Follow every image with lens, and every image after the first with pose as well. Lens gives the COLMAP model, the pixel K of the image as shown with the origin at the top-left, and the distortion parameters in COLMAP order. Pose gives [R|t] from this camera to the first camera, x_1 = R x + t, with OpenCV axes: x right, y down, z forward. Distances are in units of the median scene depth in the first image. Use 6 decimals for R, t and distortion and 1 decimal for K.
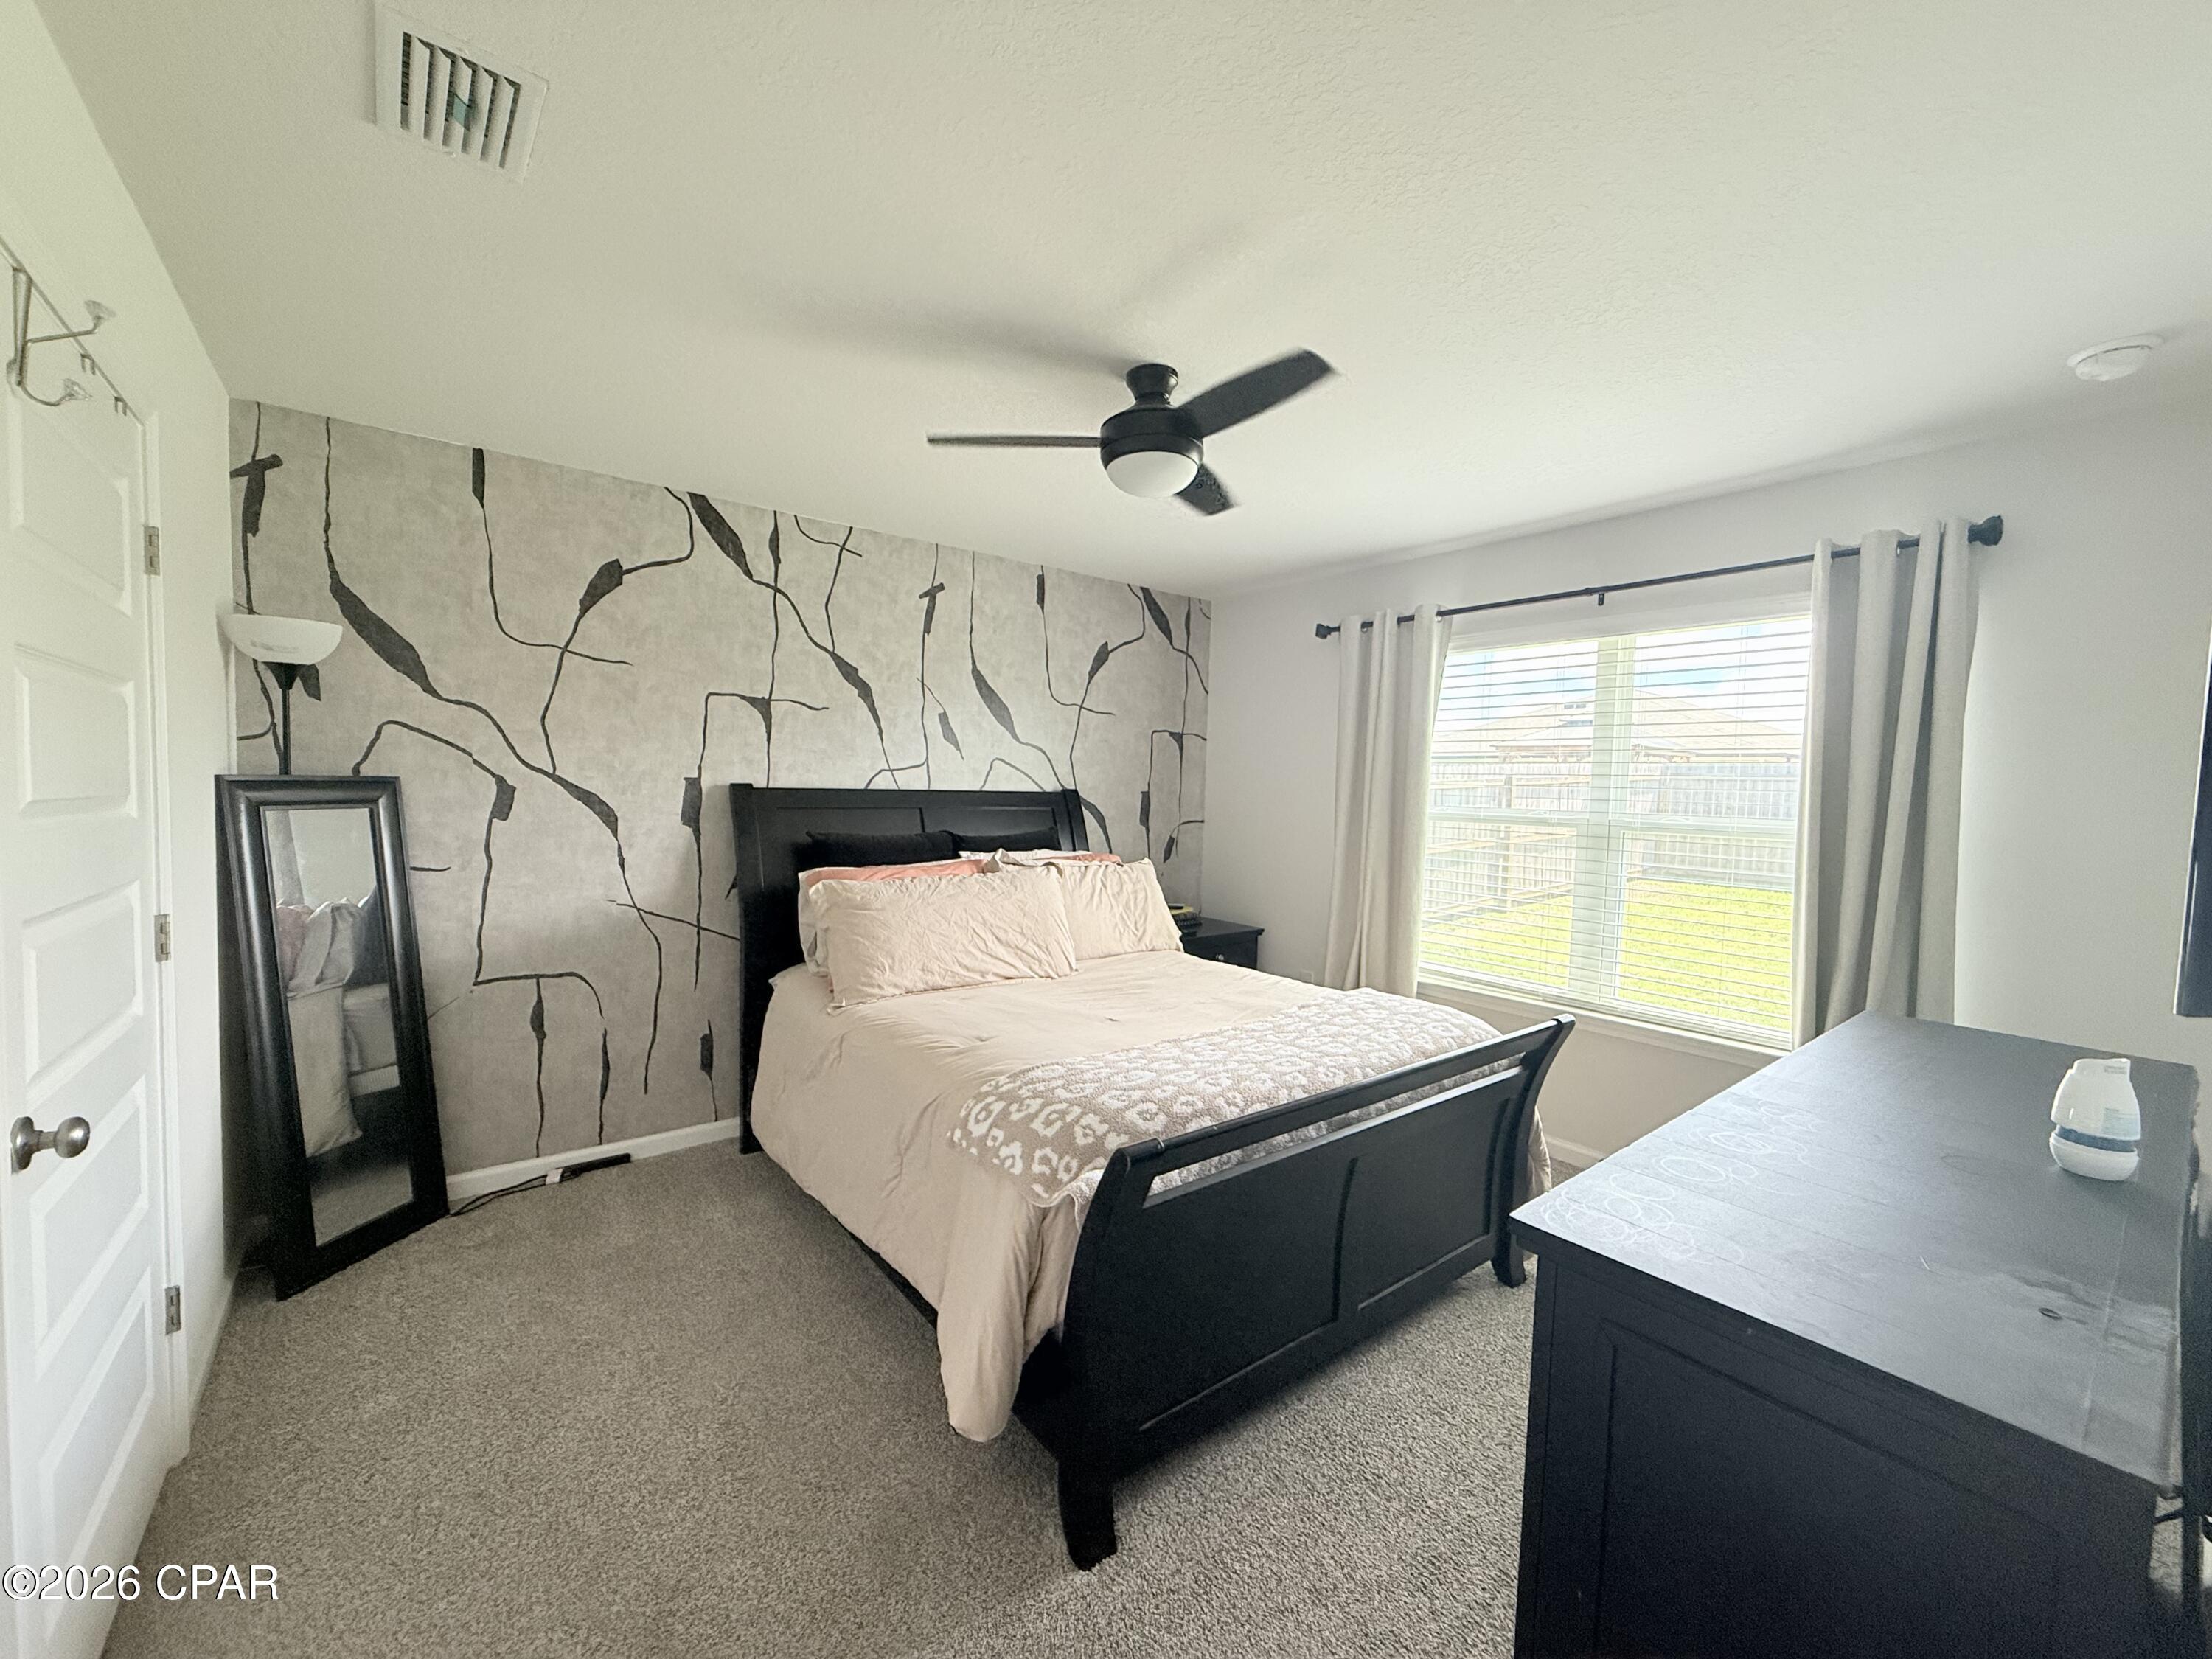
lens RADIAL K [[878.8, 0, 1094.9], [0, 878.8, 831.5], [0, 0, 1]] dist [-0.001259, 0.000372]
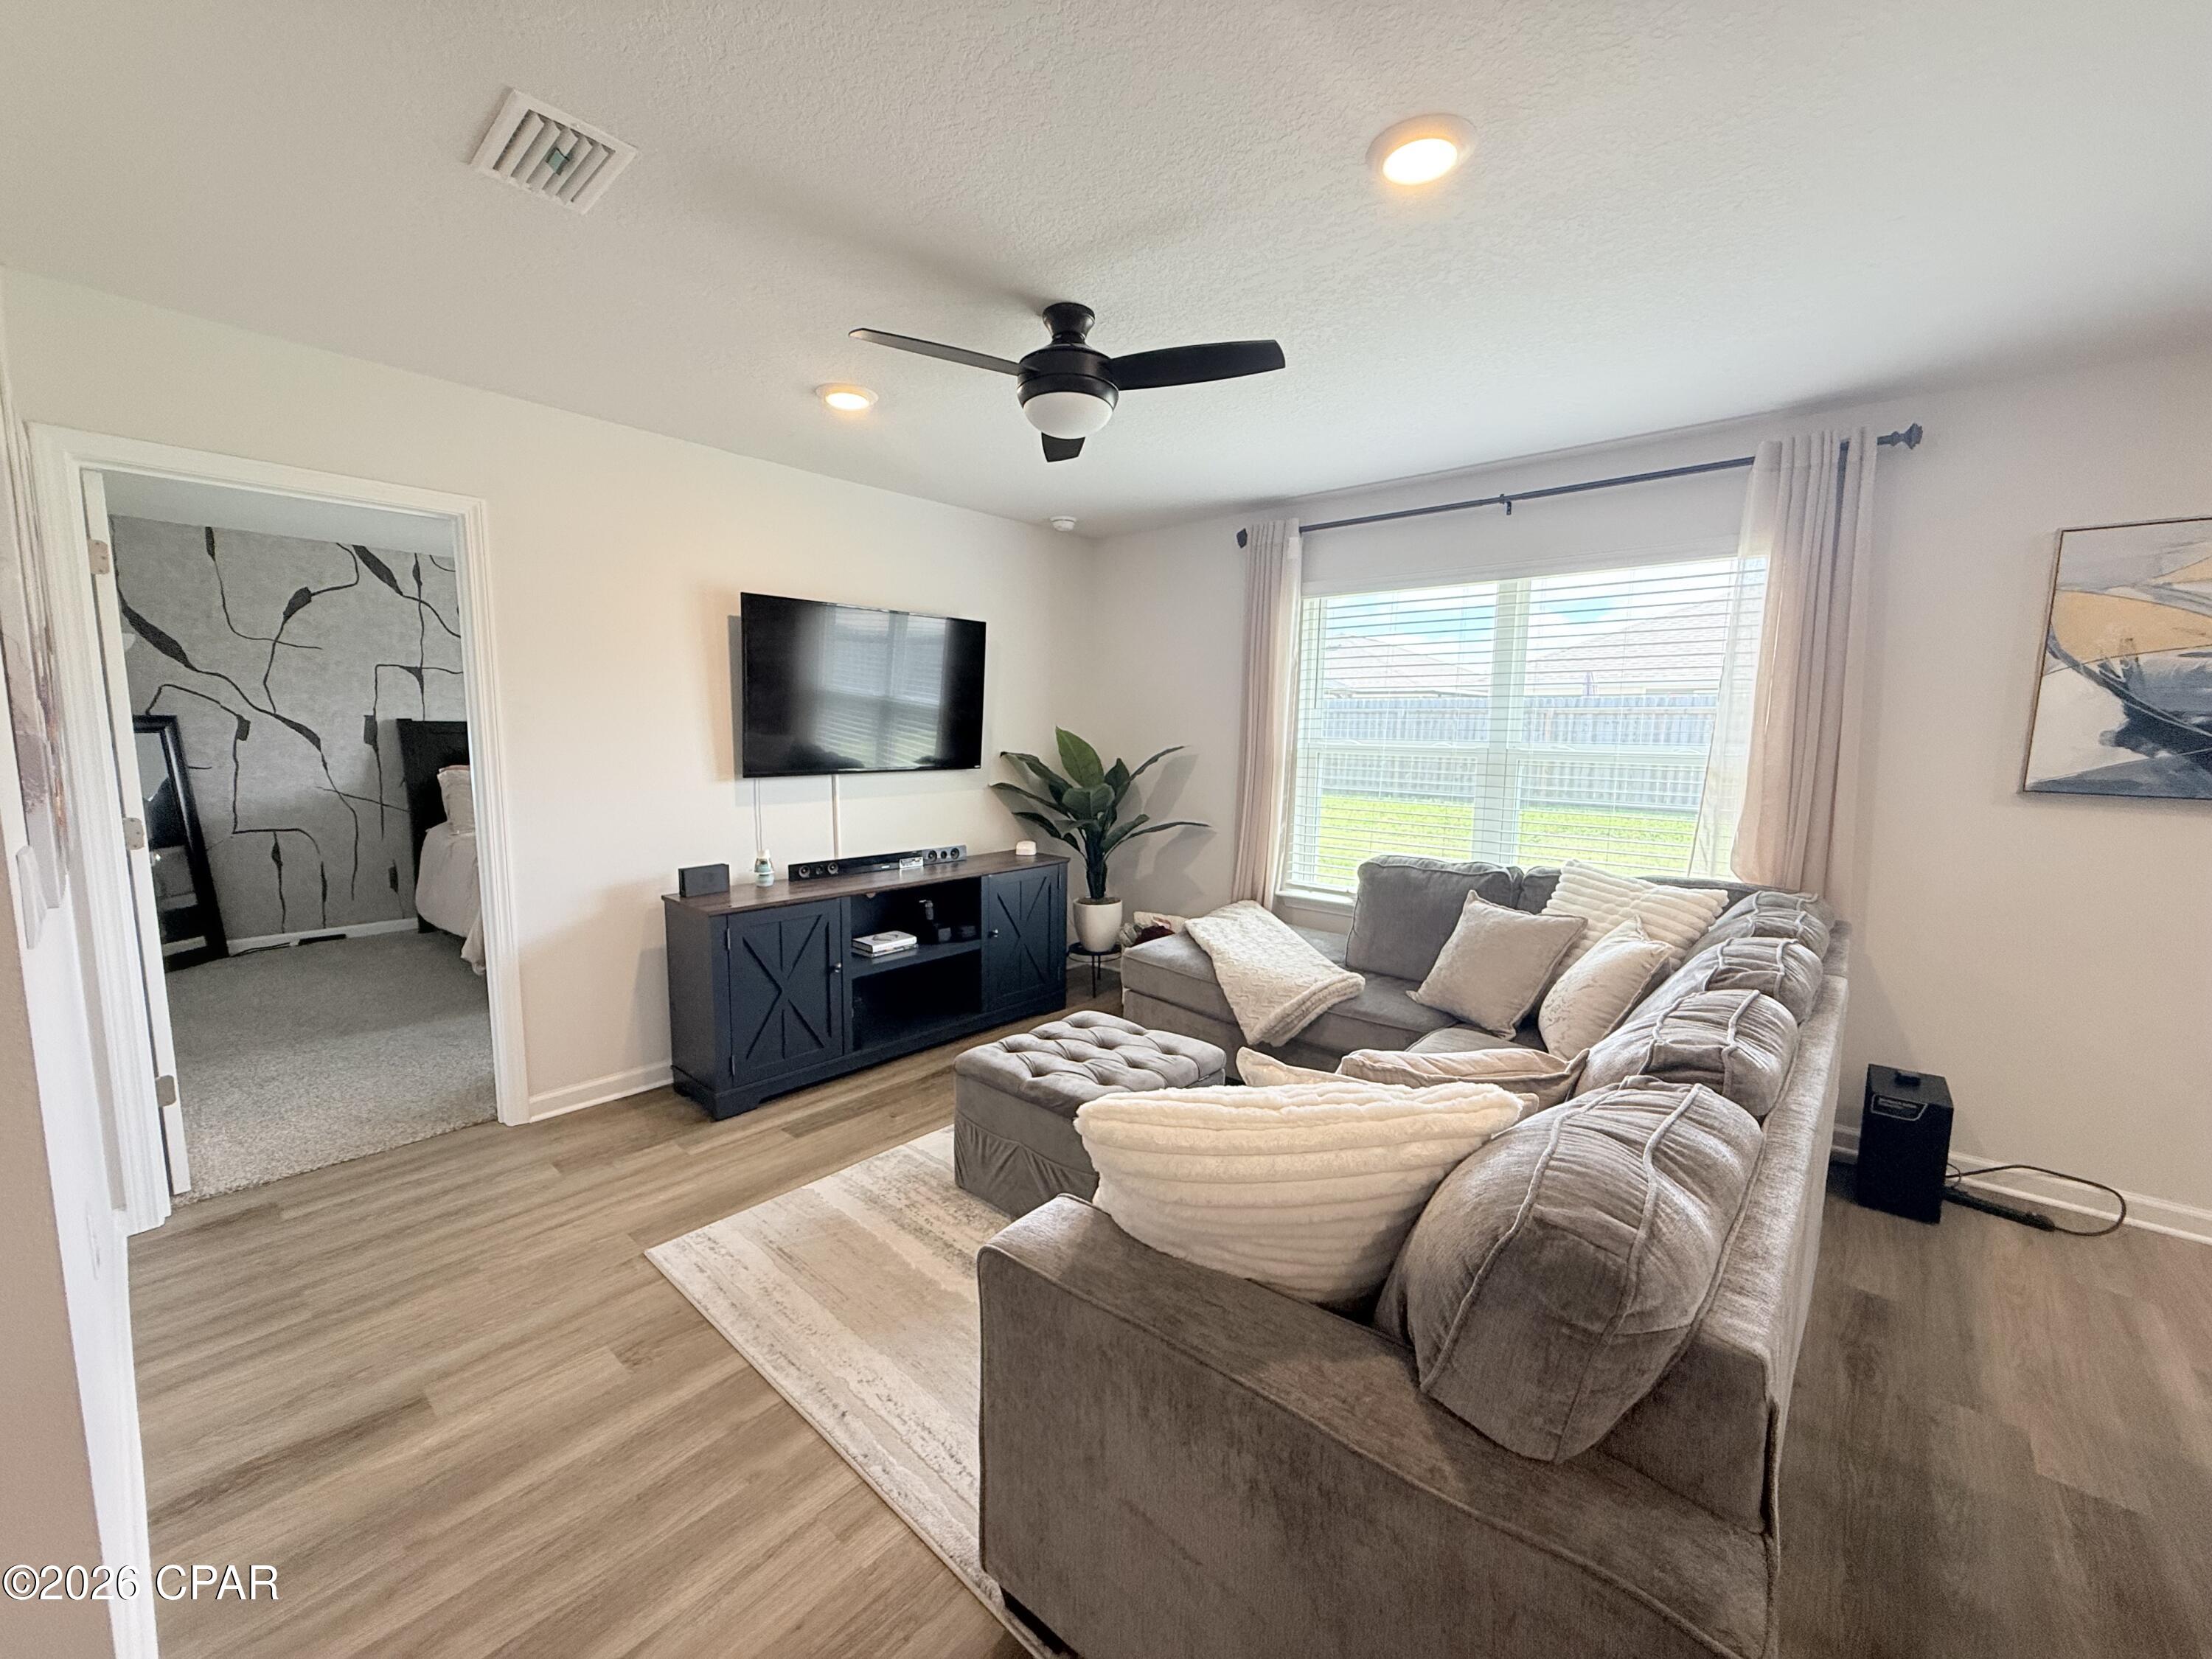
lens RADIAL K [[878.8, 0, 1102.4], [0, 878.8, 835.0], [0, 0, 1]] dist [-0.001259, 0.000372]
pose [[0.998262, -0.017237, 0.056360, 0.841269], [0.013308, 0.997503, 0.069364, 0.068939], [-0.057415, -0.068493, 0.995998, -0.772687]]
